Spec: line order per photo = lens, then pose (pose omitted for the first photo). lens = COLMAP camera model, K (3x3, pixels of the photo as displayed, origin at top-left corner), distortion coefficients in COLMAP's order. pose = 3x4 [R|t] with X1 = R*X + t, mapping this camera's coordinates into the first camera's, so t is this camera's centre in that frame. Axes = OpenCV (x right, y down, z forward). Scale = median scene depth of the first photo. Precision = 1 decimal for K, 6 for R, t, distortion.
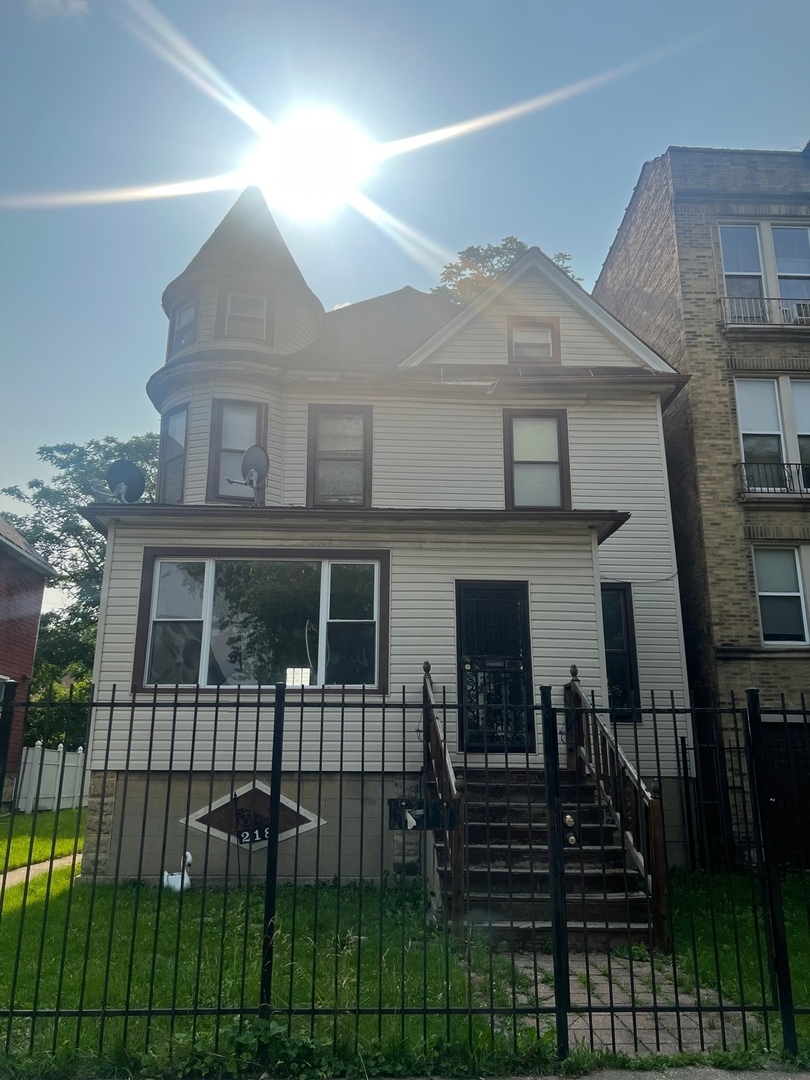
lens RADIAL K [[809.8, 0, 407.2], [0, 809.8, 544.3], [0, 0, 1]] dist [0.096692, -0.002703]
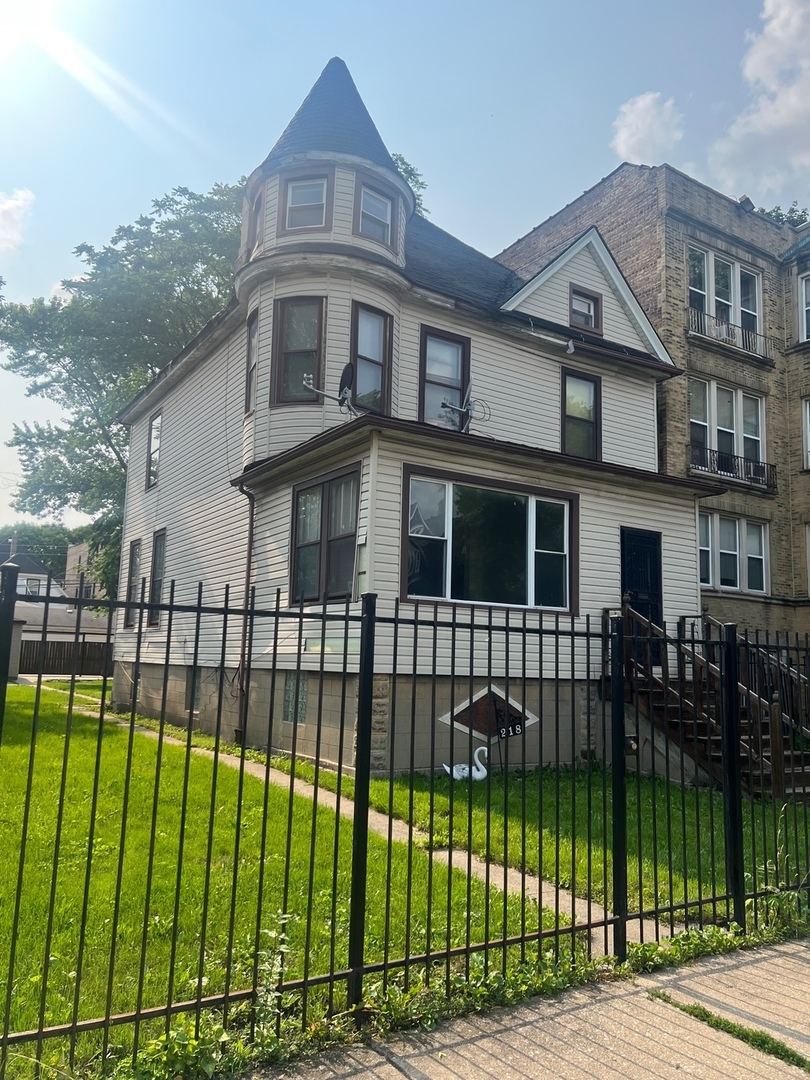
lens RADIAL K [[809.8, 0, 409.6], [0, 809.8, 541.8], [0, 0, 1]] dist [0.096692, -0.002703]
pose [[0.857468, 0.093254, 0.506016, -0.812235], [-0.160745, 0.982766, 0.091276, 0.006819], [-0.488784, -0.159606, 0.857681, 0.107609]]
